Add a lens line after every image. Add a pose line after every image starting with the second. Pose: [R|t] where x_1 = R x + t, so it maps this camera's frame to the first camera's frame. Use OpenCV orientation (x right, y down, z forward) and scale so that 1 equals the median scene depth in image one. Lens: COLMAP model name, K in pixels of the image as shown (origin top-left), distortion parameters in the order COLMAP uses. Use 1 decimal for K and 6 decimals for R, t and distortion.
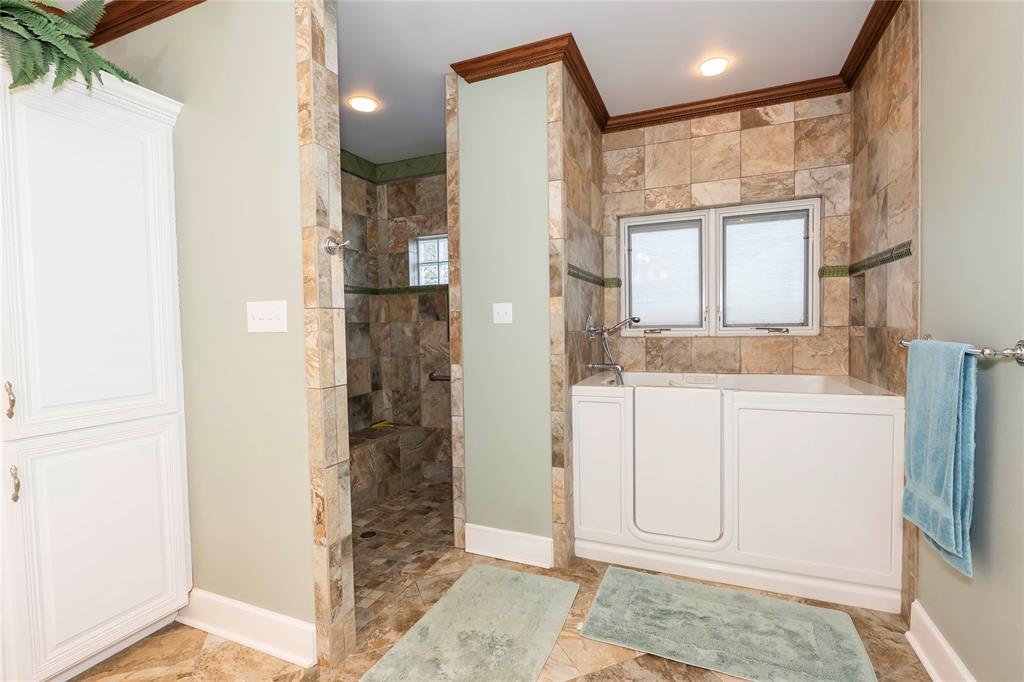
lens RADIAL K [[476.3, 0, 511.6], [0, 476.3, 348.1], [0, 0, 1]] dist [-0.001741, 0.000228]
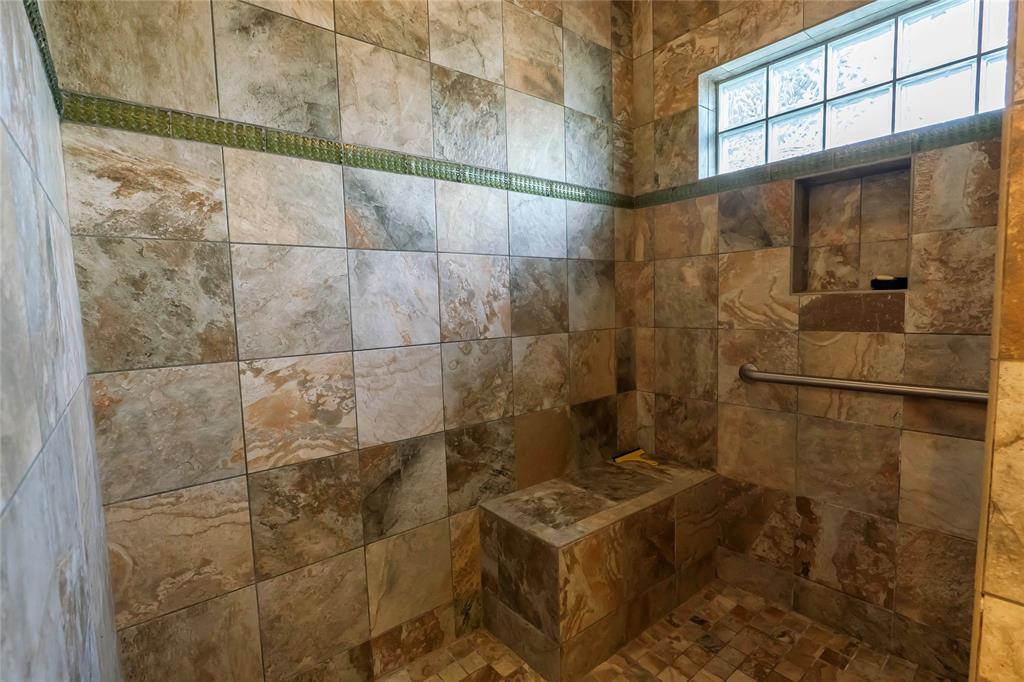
lens RADIAL K [[485.7, 0, 512.0], [0, 485.7, 341.0], [0, 0, 1]] dist [-0.004478, -0.000595]
pose [[0.880390, 0.026335, -0.473518, -0.143842], [-0.007627, 0.999114, 0.041387, 0.011988], [0.474188, -0.032825, 0.879811, 0.478624]]
